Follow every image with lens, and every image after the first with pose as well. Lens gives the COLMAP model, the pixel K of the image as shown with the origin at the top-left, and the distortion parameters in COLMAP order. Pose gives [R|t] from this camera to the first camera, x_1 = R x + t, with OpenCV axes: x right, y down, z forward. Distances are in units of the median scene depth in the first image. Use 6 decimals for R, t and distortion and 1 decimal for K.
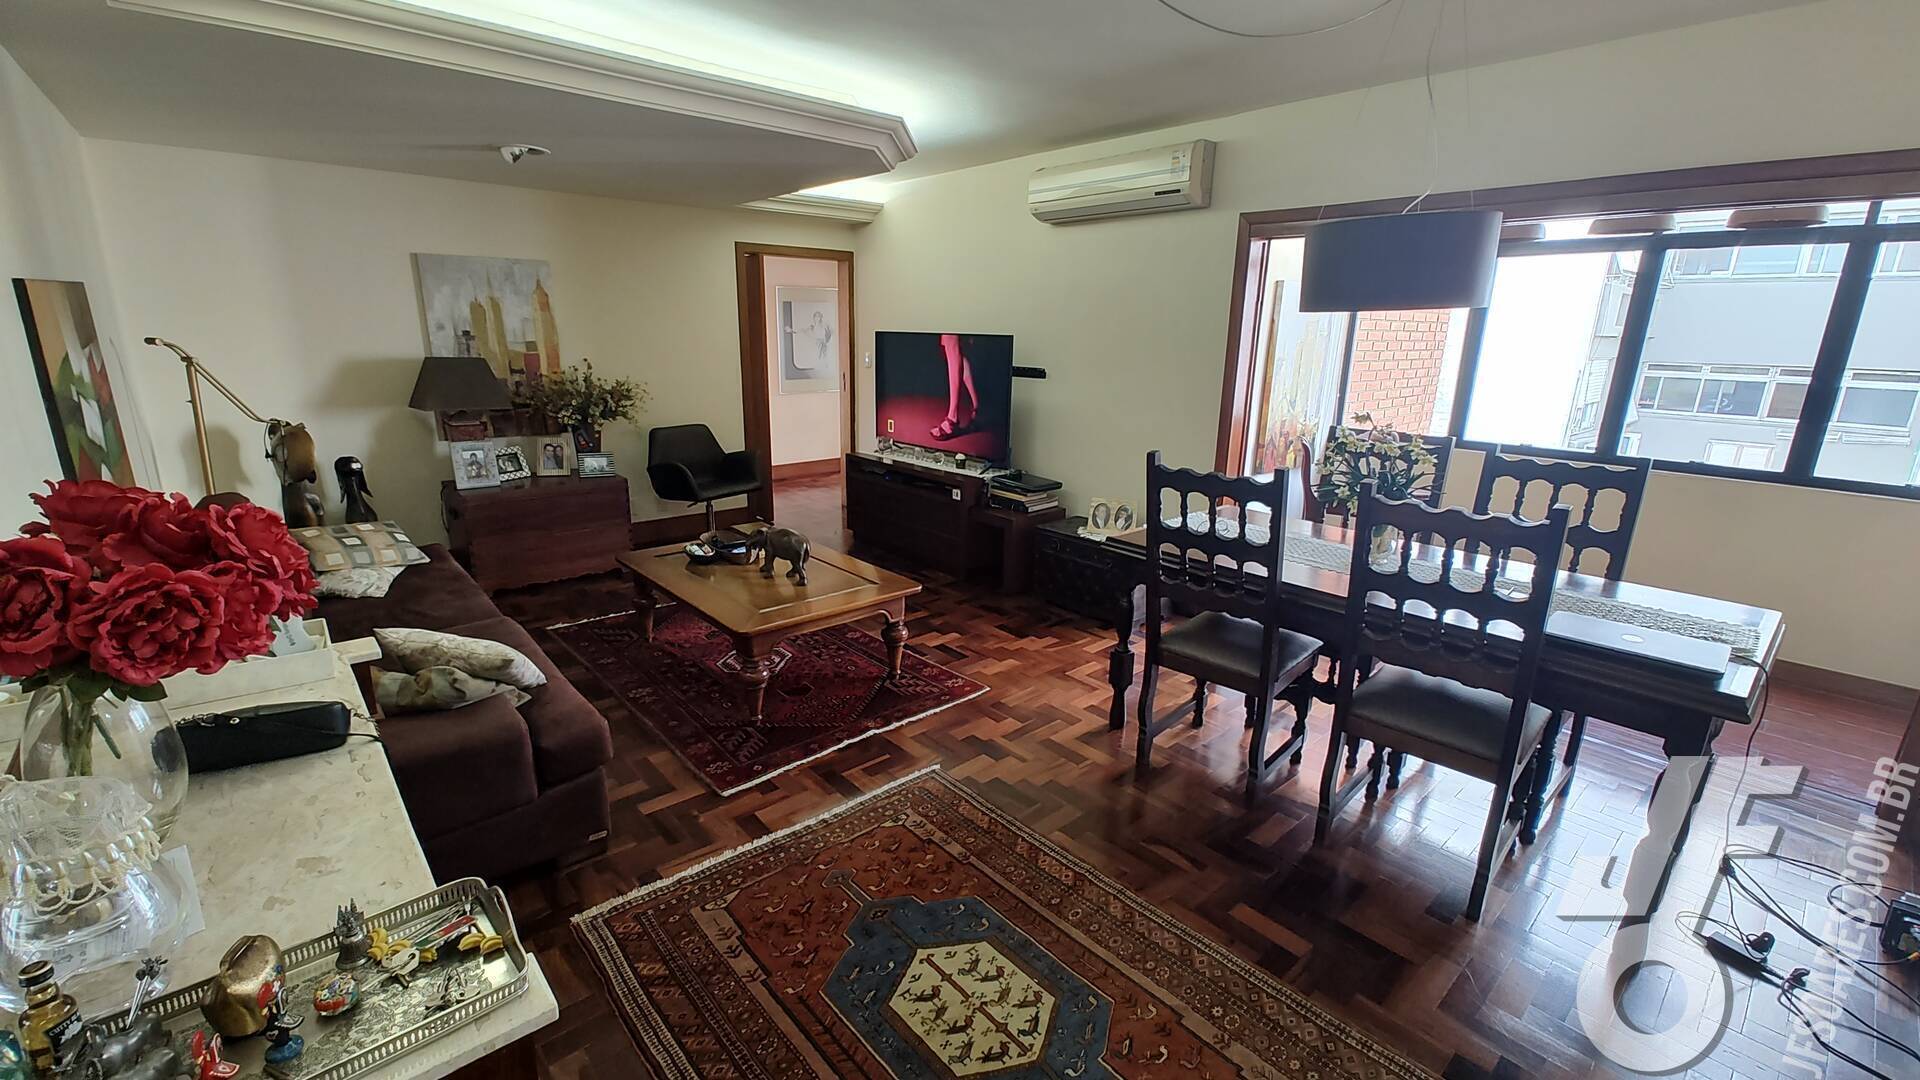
lens RADIAL K [[796.0, 0, 968.7], [0, 796.0, 554.6], [0, 0, 1]] dist [0.002915, 0.000285]
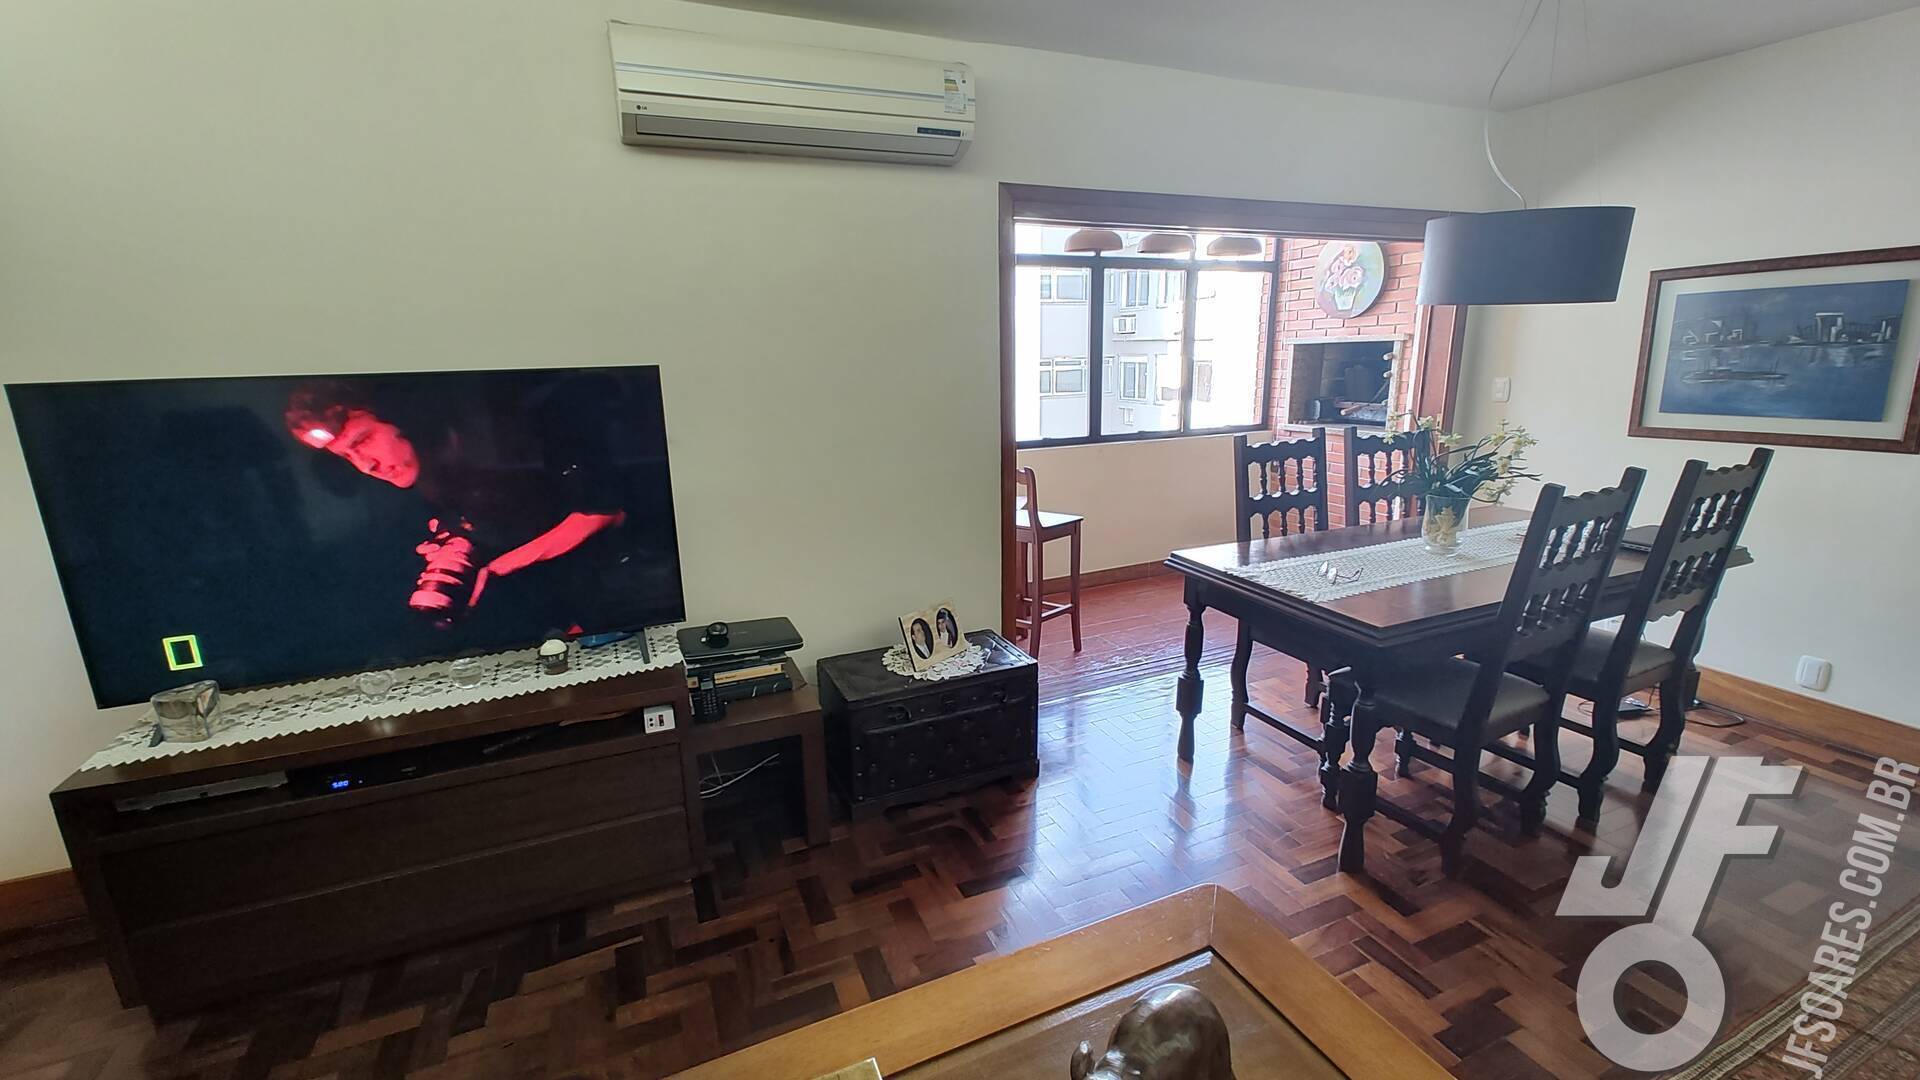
lens RADIAL K [[796.0, 0, 968.7], [0, 796.0, 554.6], [0, 0, 1]] dist [0.002915, 0.000285]
pose [[0.301514, -0.261735, 0.916834, -0.391884], [0.291358, 0.940881, 0.172783, -0.213439], [-0.907855, 0.215030, 0.359947, 0.746288]]
